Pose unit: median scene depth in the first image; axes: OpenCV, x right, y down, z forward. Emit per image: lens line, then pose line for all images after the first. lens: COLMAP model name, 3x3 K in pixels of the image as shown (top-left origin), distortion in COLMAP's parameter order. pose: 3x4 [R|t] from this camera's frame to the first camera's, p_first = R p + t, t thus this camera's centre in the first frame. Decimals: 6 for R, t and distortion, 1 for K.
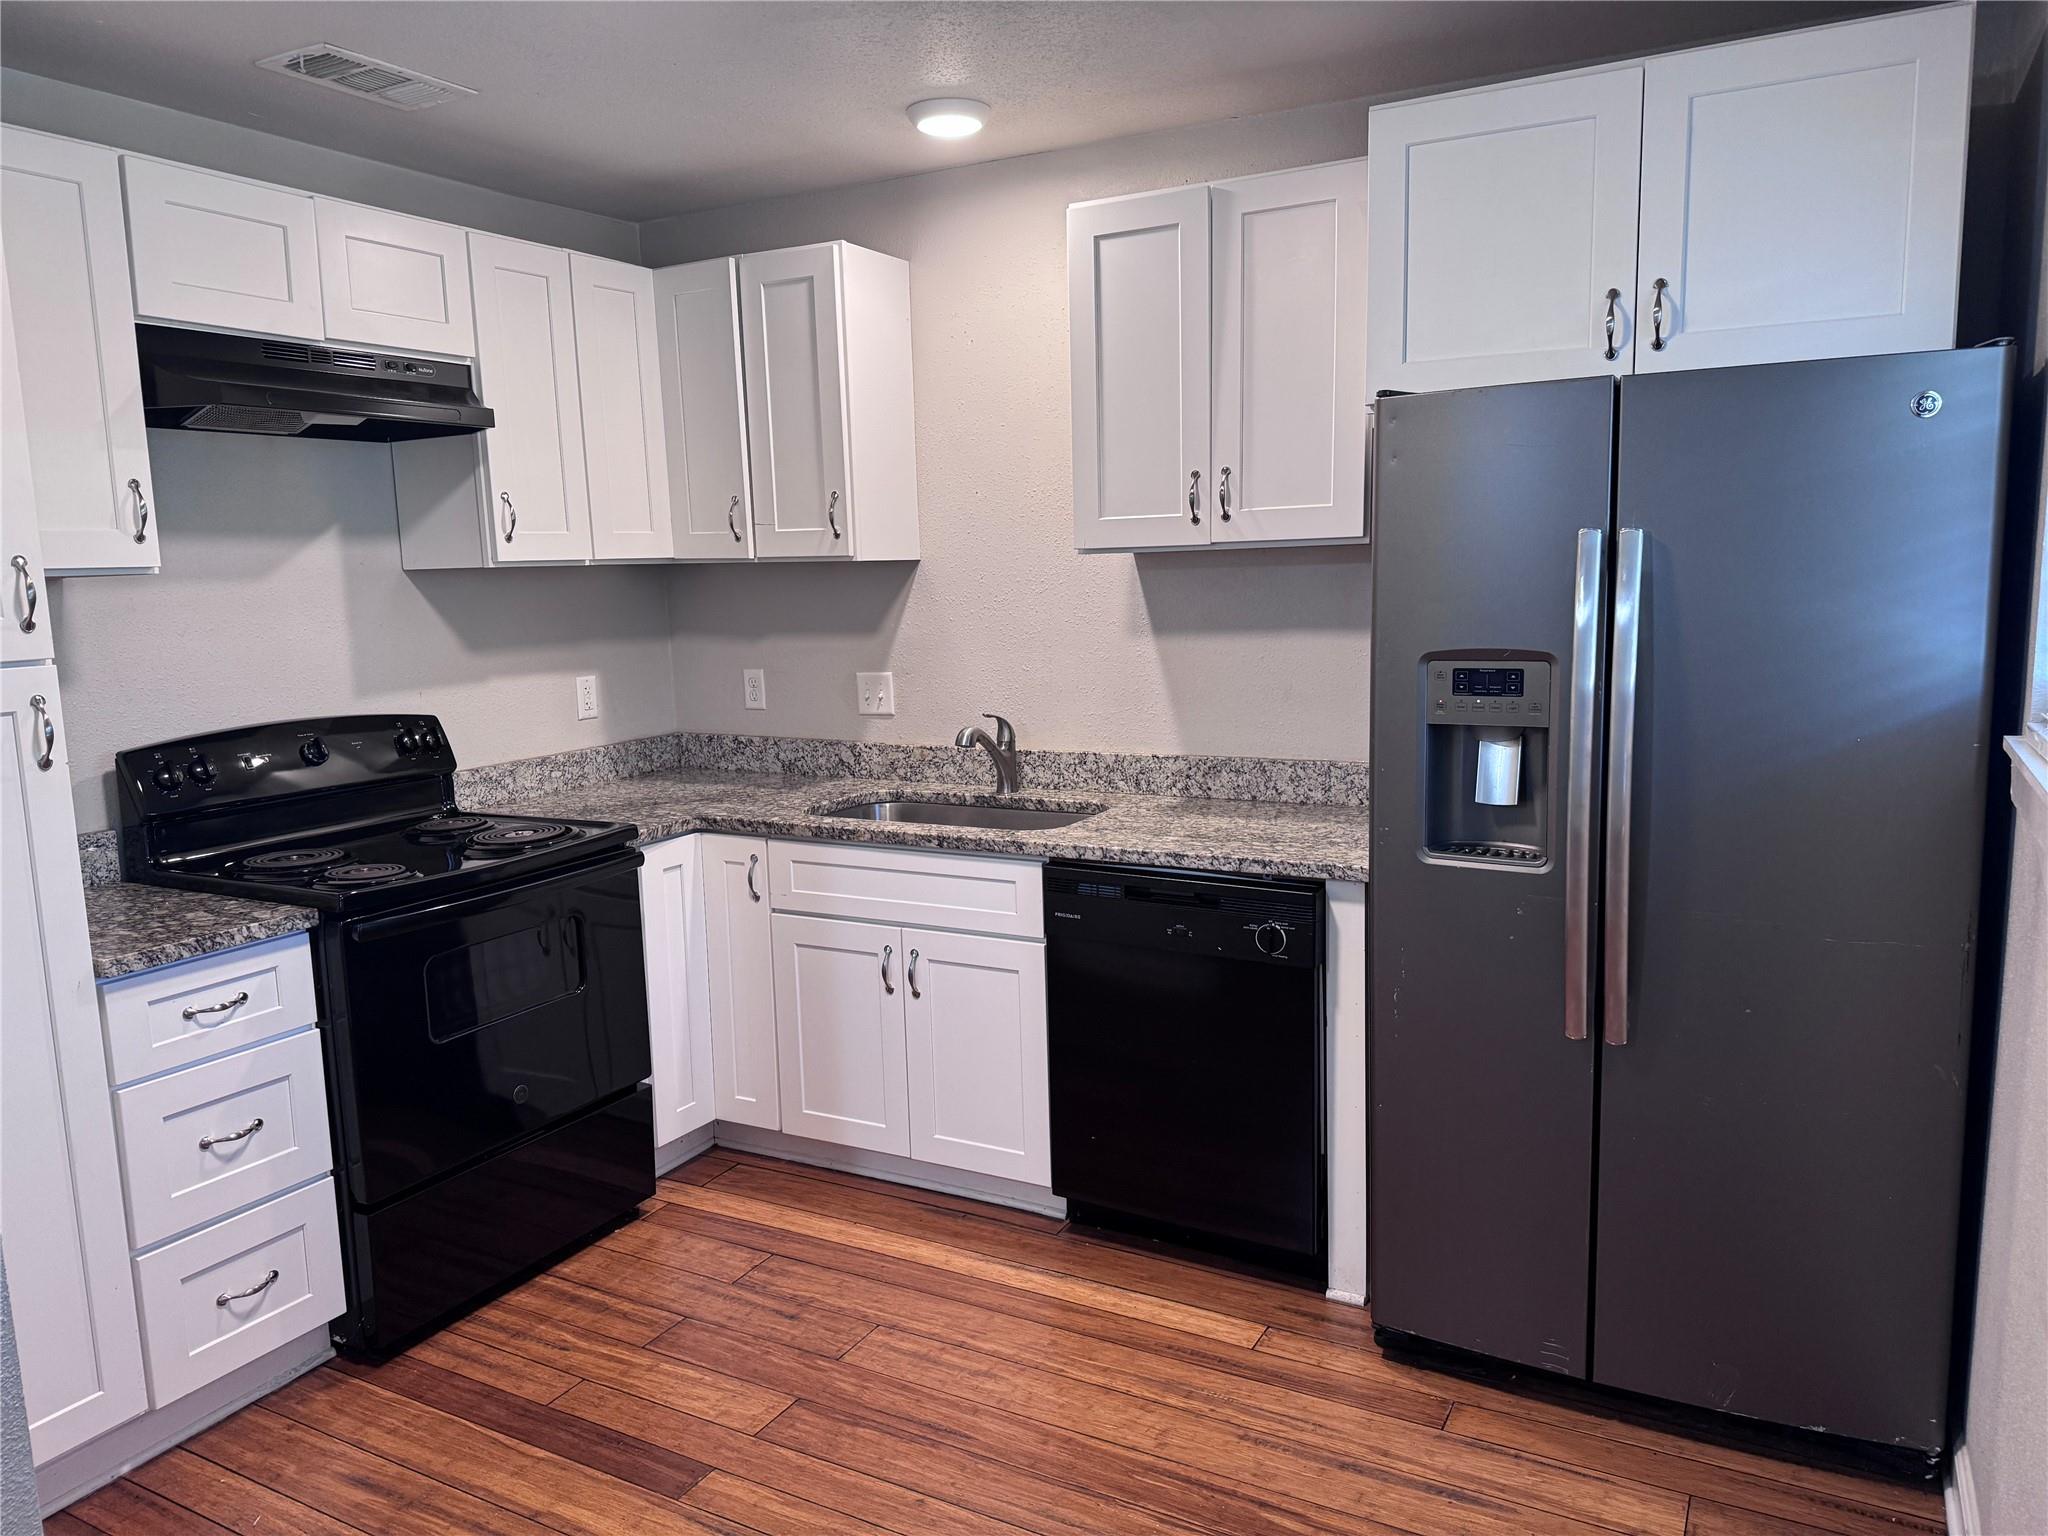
lens RADIAL K [[1433.9, 0, 1025.0], [0, 1433.9, 766.6], [0, 0, 1]] dist [0.104361, -0.145682]
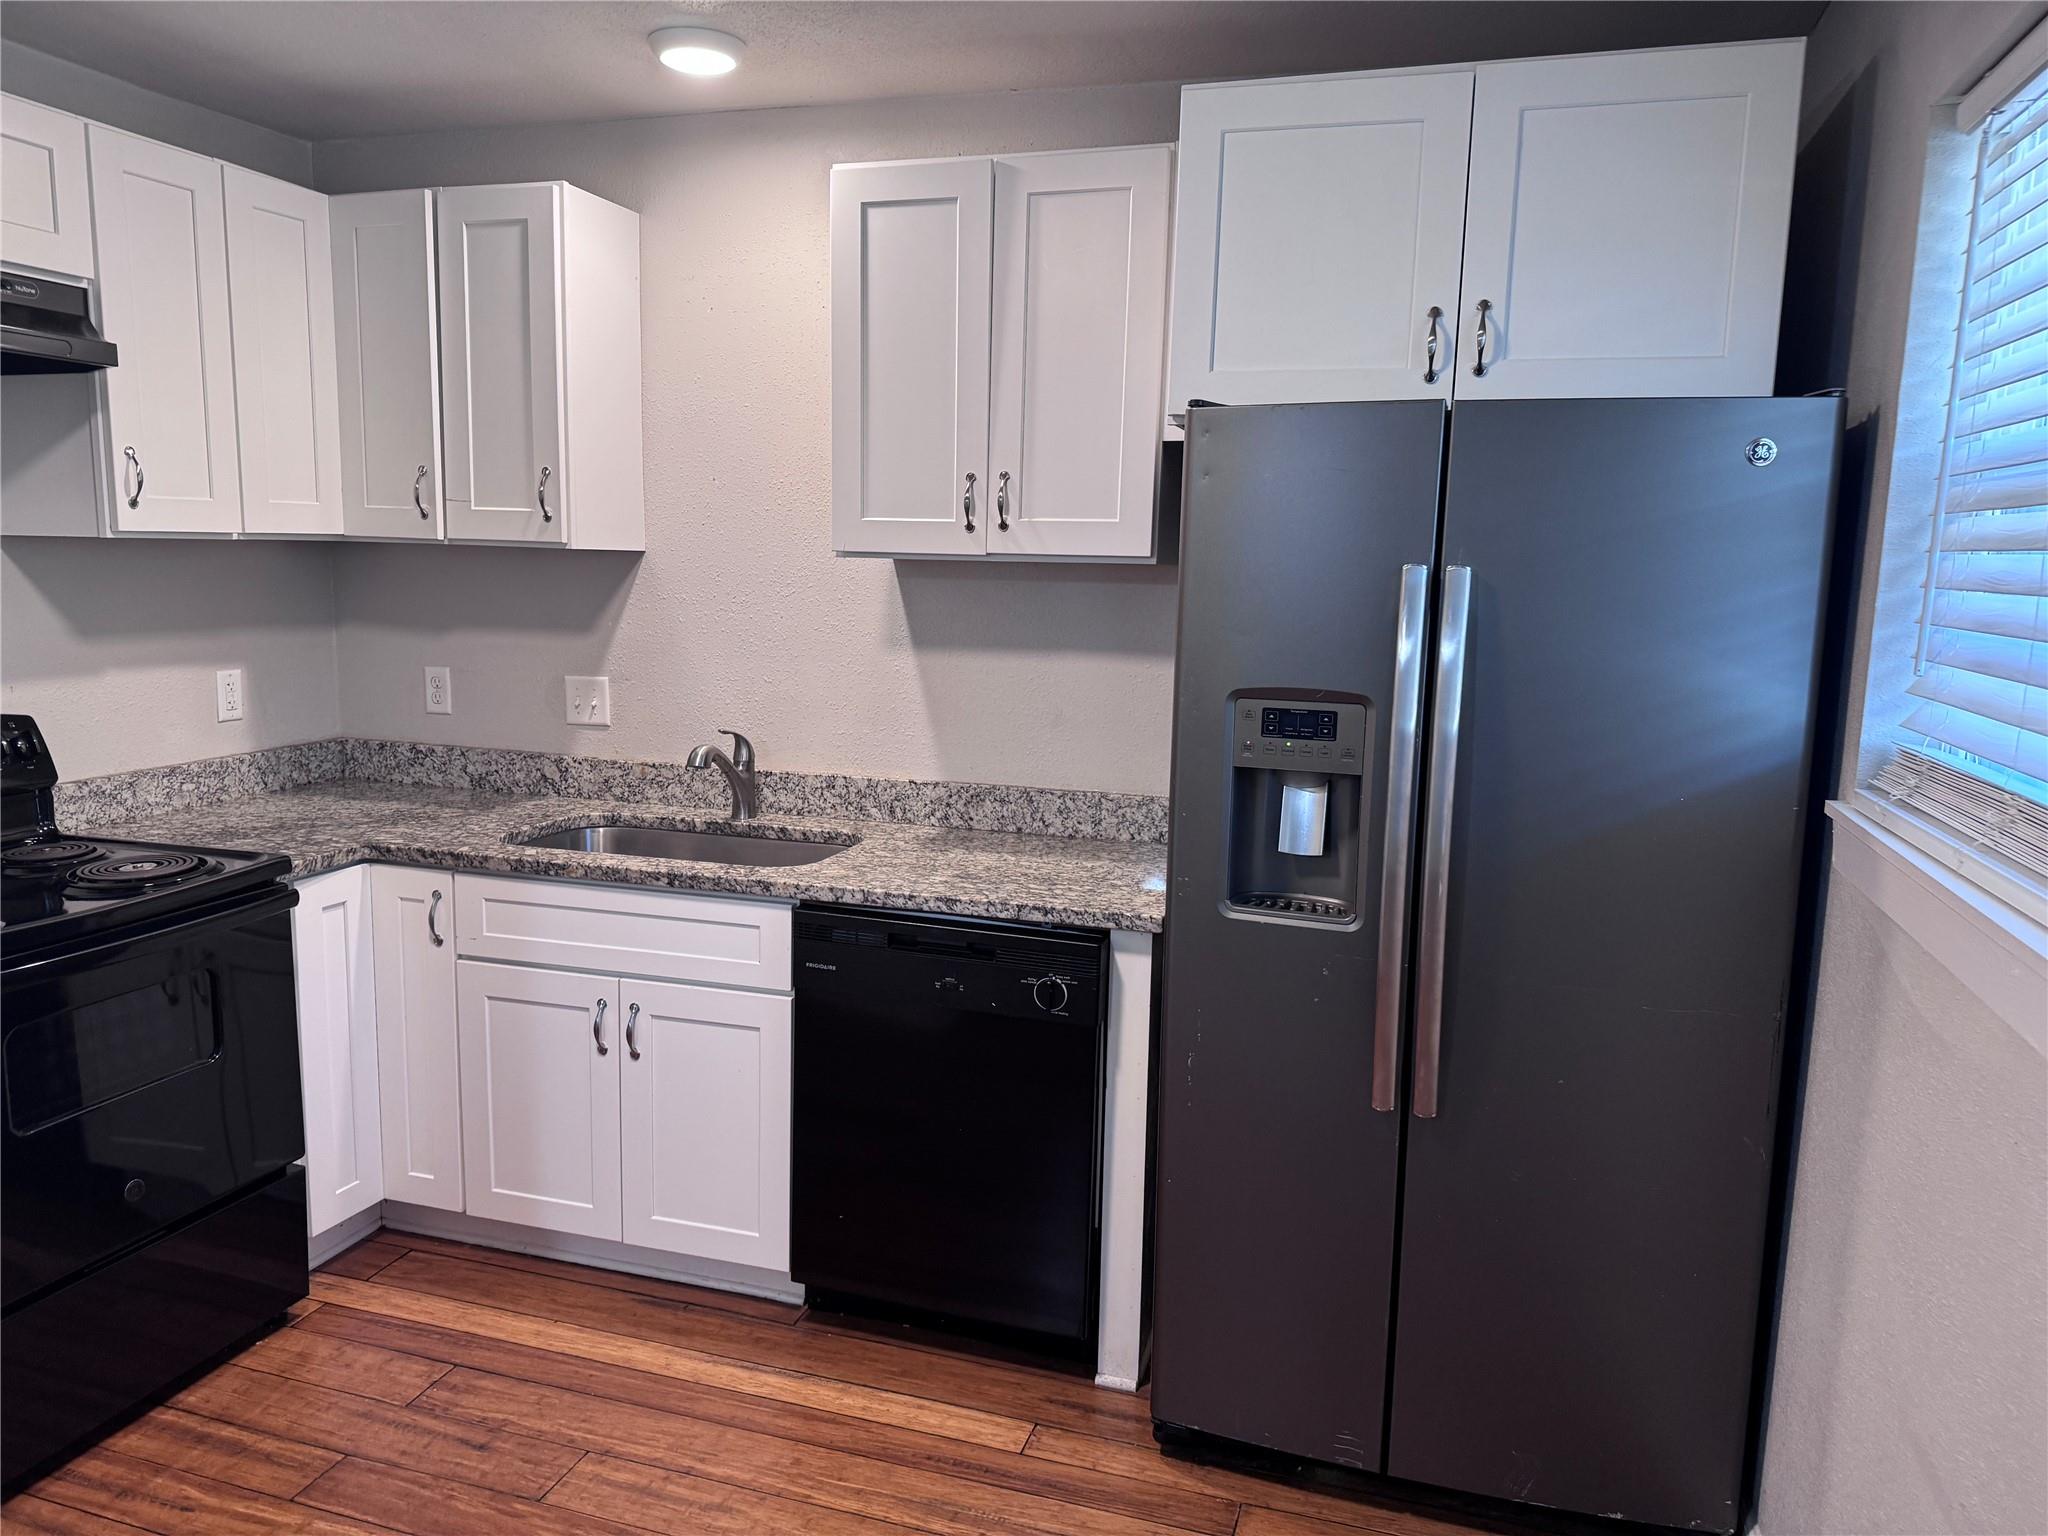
lens RADIAL K [[1455.0, 0, 1026.1], [0, 1455.0, 772.1], [0, 0, 1]] dist [0.160278, -0.343046]
pose [[0.979876, 0.020918, 0.198510, -0.026484], [-0.021344, 0.999772, 0.000002, -0.017609], [-0.198464, -0.004239, 0.980099, 0.088925]]
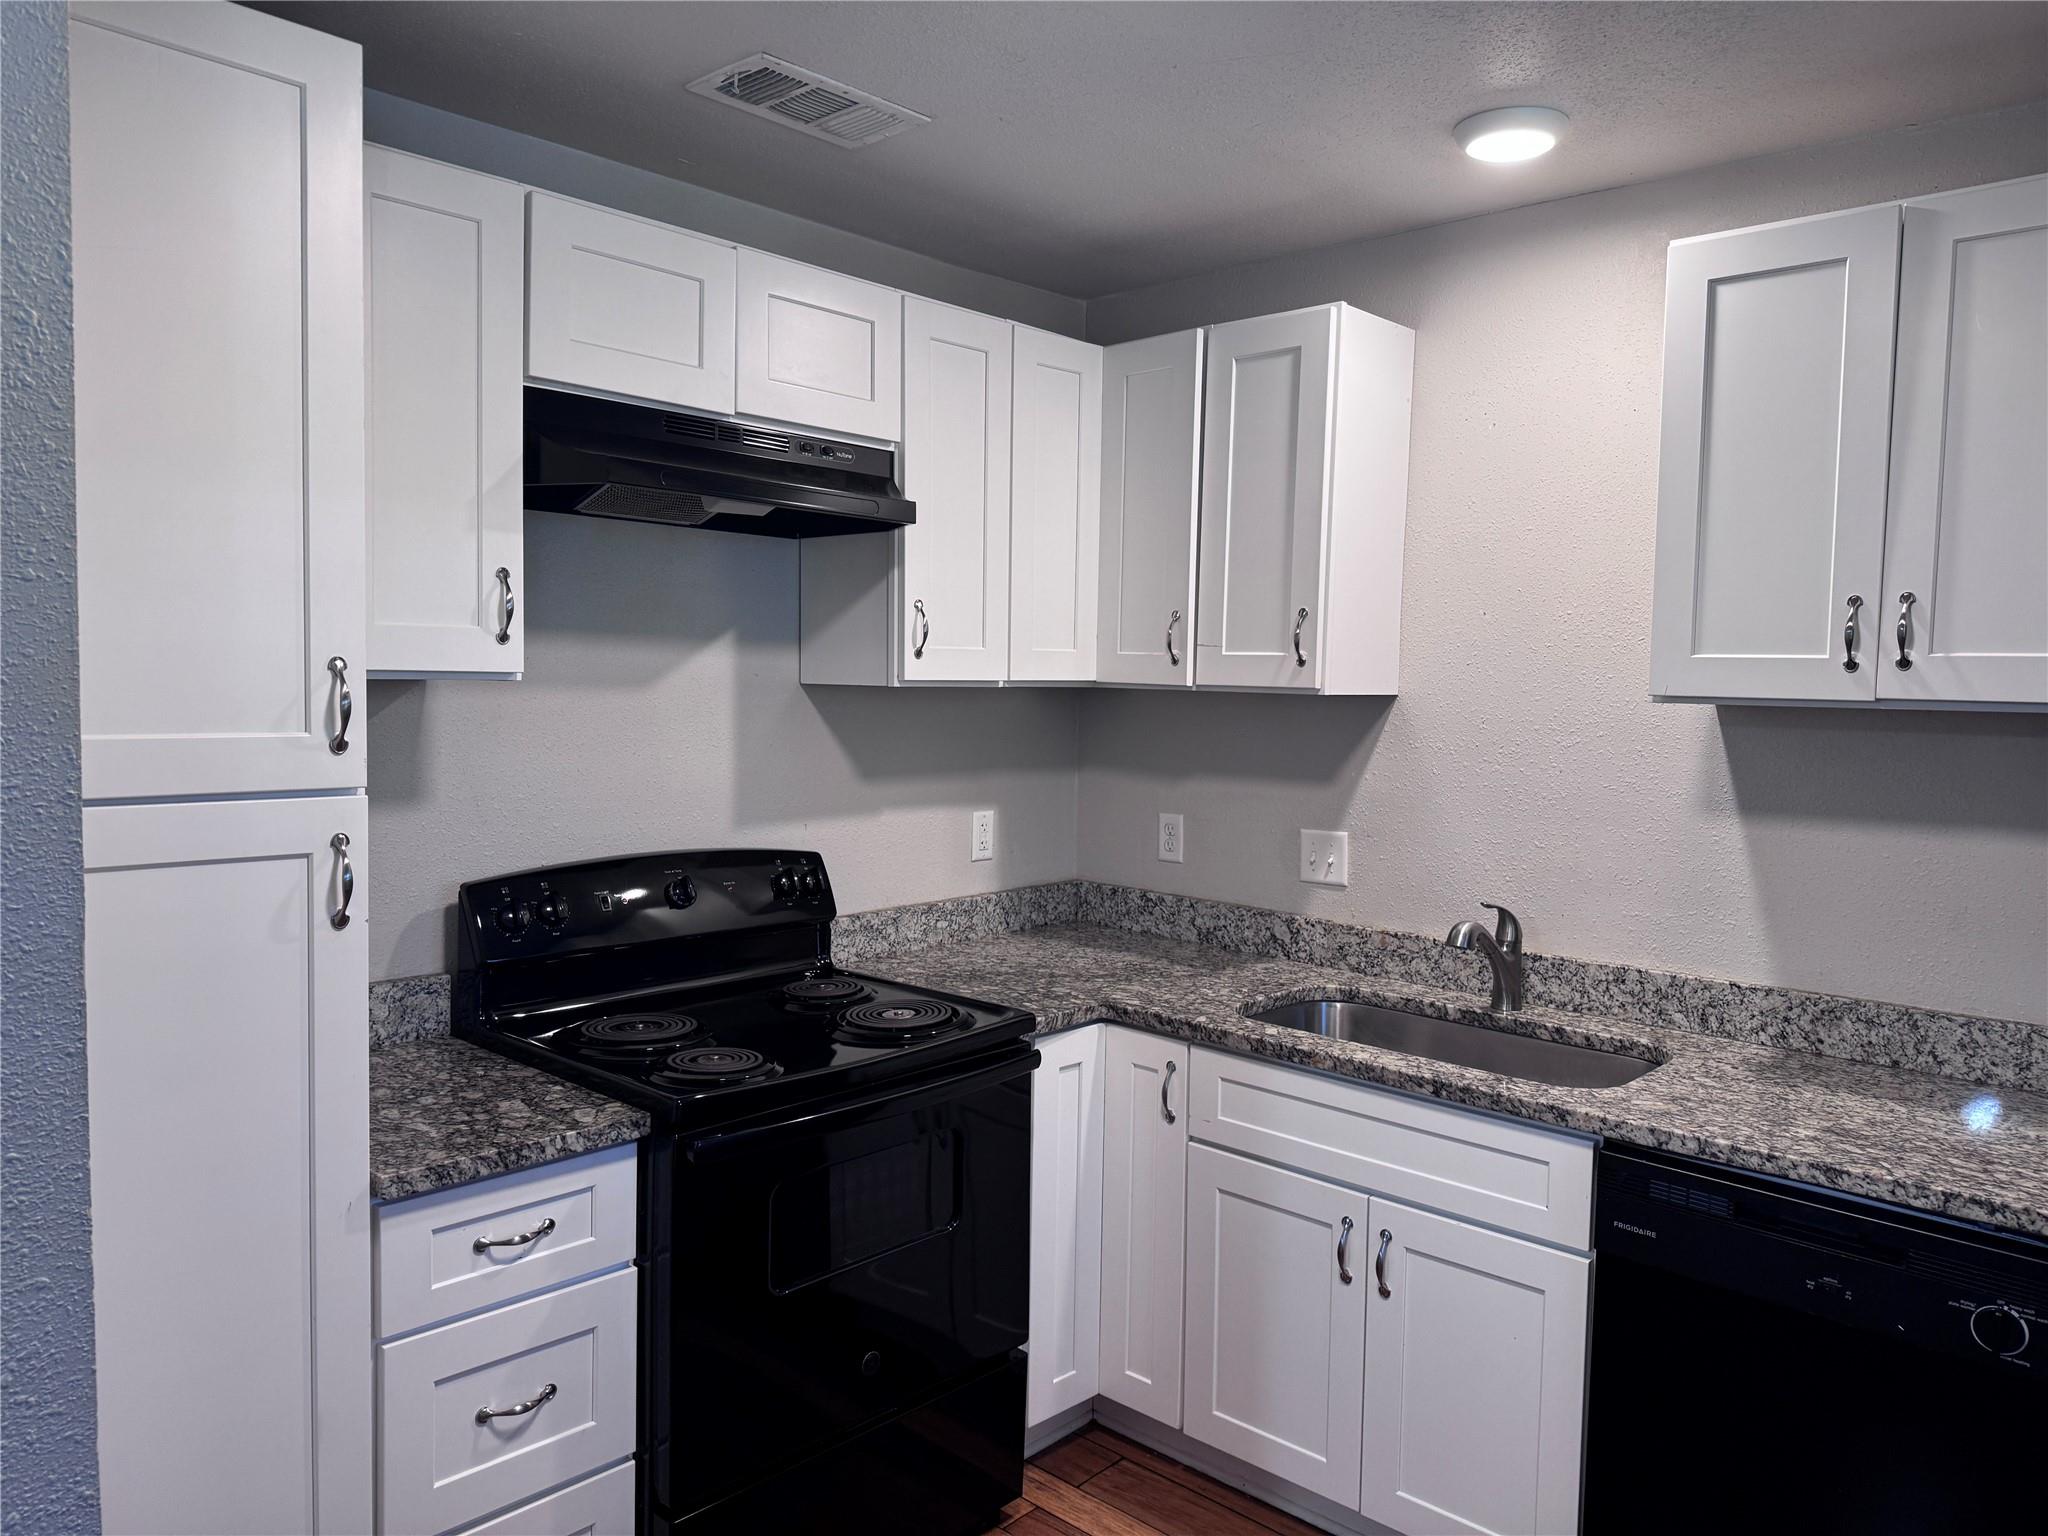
lens RADIAL K [[1484.4, 0, 1024.0], [0, 1484.4, 768.0], [0, 0, 1]] dist [0.083276, -0.115413]
pose [[0.964870, 0.062053, -0.255293, -0.077894], [-0.082629, 0.994072, -0.070669, -0.038103], [0.249394, 0.089281, 0.964278, 0.206628]]
